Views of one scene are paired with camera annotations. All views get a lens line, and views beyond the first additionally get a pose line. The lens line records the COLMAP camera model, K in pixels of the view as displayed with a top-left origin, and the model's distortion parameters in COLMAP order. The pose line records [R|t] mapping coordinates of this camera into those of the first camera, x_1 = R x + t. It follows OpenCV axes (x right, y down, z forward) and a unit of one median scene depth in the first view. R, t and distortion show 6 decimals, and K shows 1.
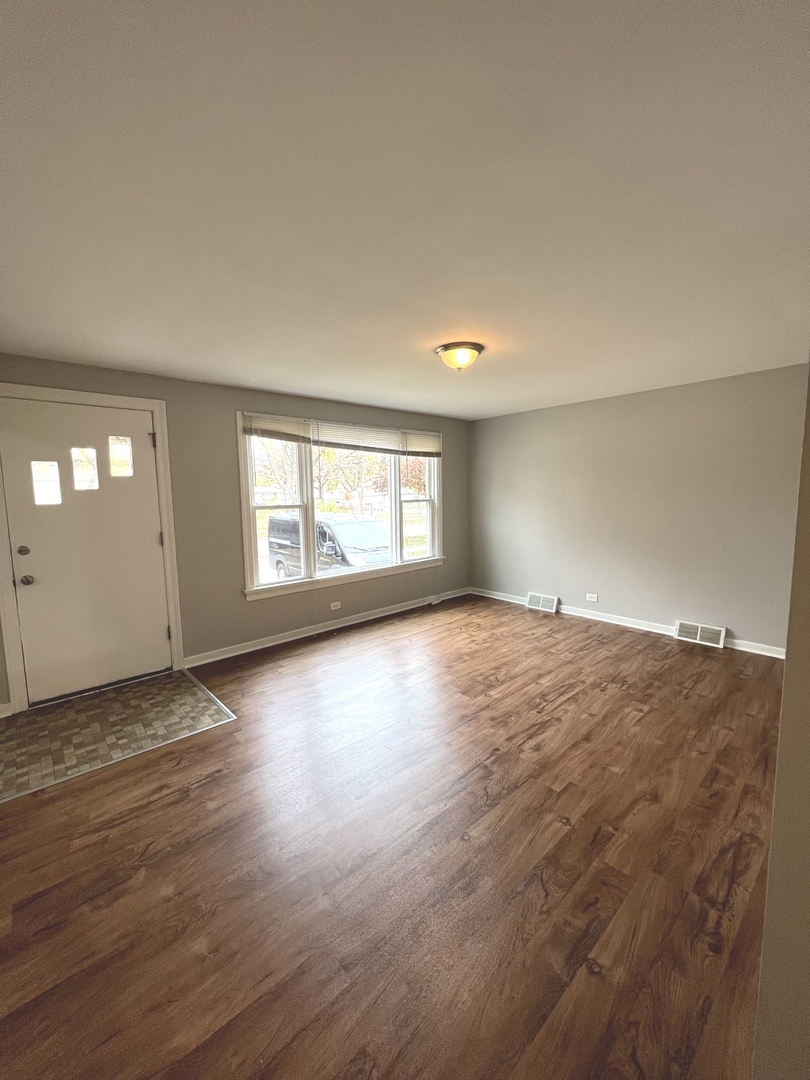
lens RADIAL K [[433.1, 0, 407.9], [0, 433.1, 539.3], [0, 0, 1]] dist [-0.002308, 0.000542]
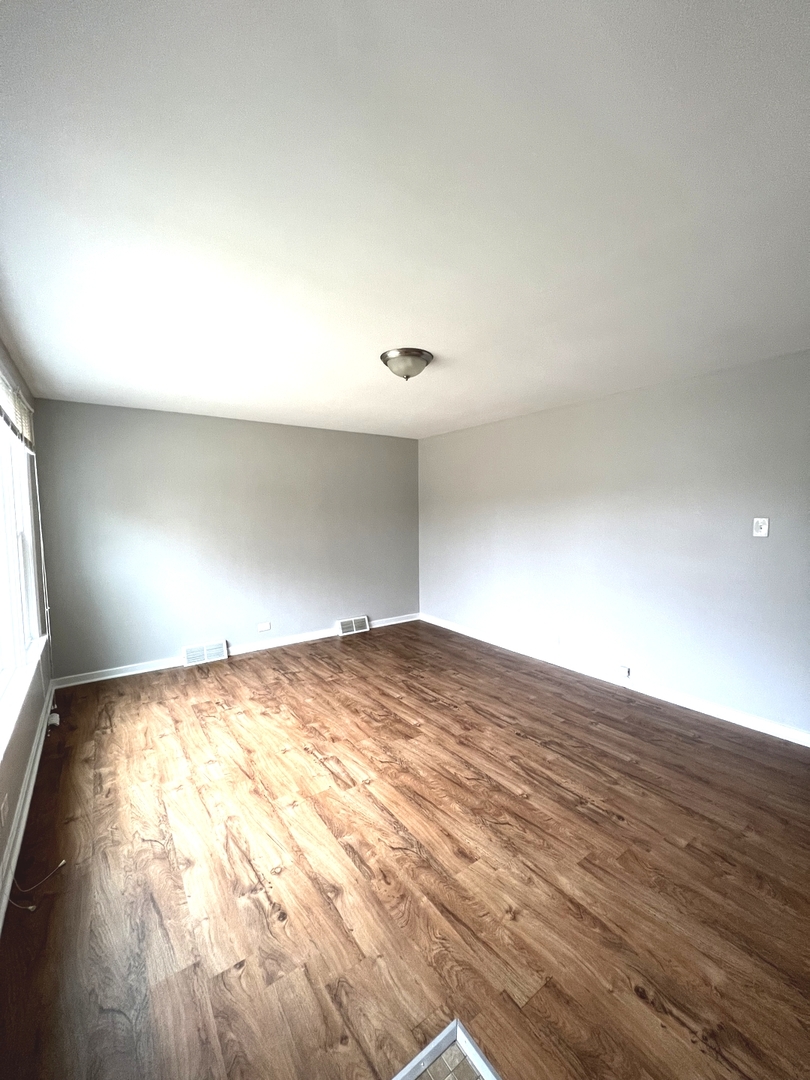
lens RADIAL K [[435.1, 0, 406.2], [0, 435.1, 523.9], [0, 0, 1]] dist [-0.000048, -0.000046]
pose [[0.113053, -0.014488, 0.993483, -0.605475], [0.119535, 0.992830, 0.000876, -0.066059], [-0.986372, 0.118657, 0.113974, 0.684868]]
